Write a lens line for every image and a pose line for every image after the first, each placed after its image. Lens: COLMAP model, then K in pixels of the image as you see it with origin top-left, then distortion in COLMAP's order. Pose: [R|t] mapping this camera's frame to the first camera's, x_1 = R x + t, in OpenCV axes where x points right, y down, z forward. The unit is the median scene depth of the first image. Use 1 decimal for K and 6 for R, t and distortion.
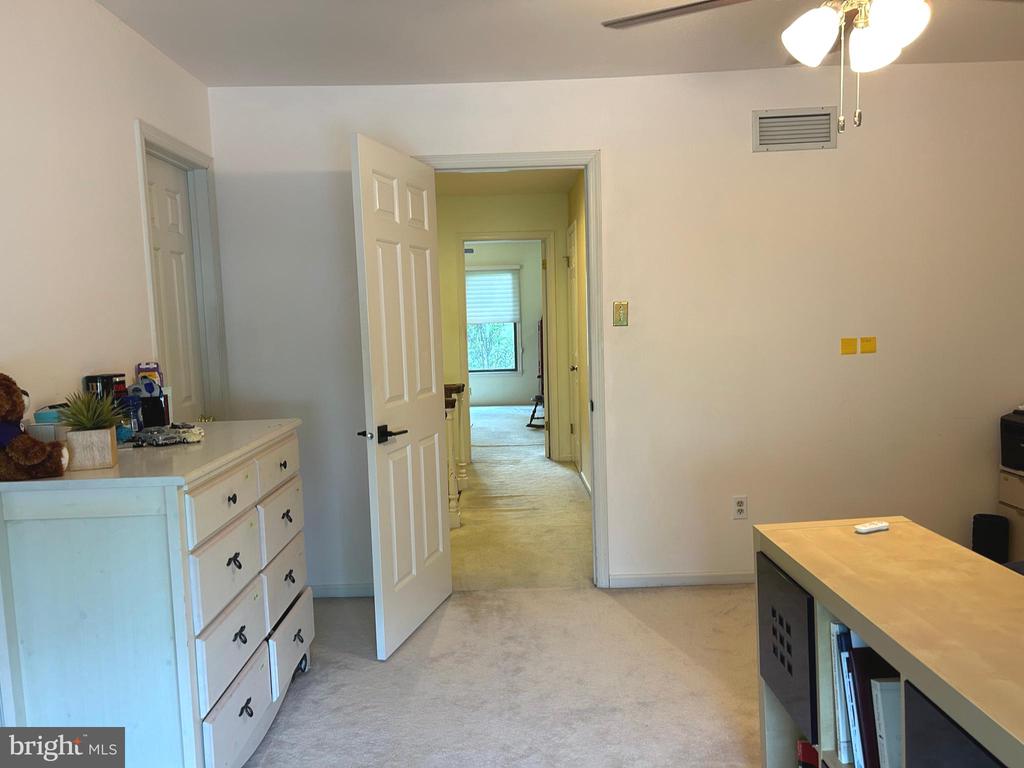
lens RADIAL K [[765.7, 0, 511.1], [0, 765.7, 383.6], [0, 0, 1]] dist [0.051451, -0.059456]
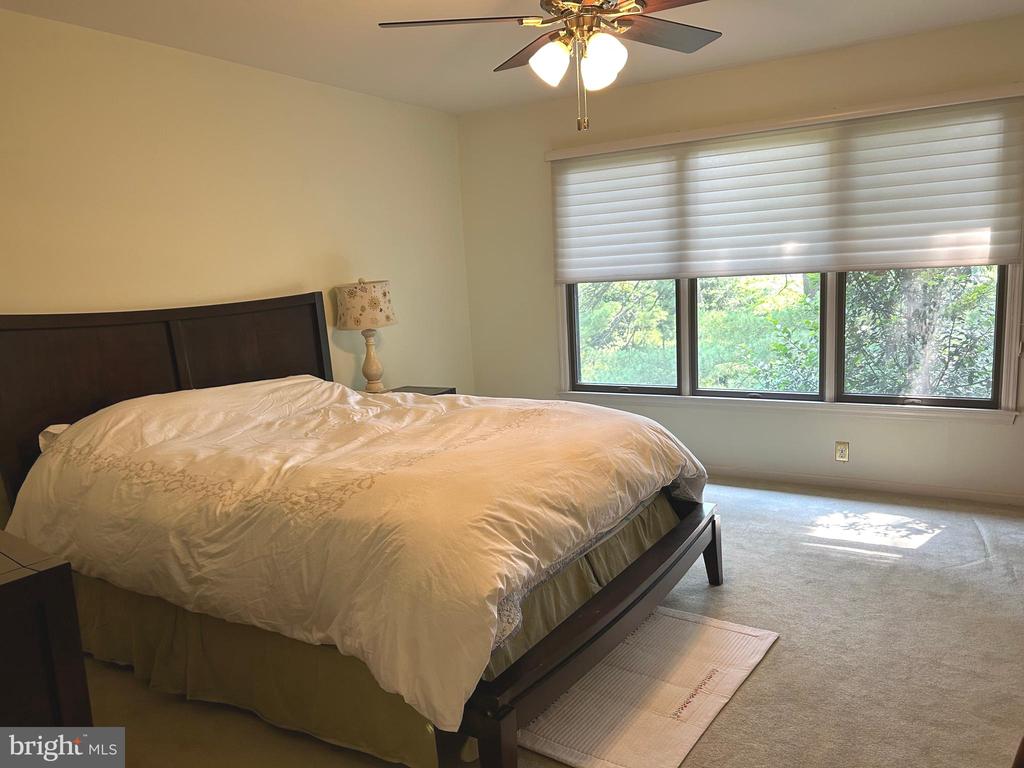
lens RADIAL K [[765.7, 0, 512.1], [0, 765.7, 384.4], [0, 0, 1]] dist [0.051451, -0.059456]
pose [[0.848741, 0.065619, -0.524722, 0.003896], [-0.014331, 0.994761, 0.101219, -0.060527], [0.528615, -0.078389, 0.845235, 0.568321]]
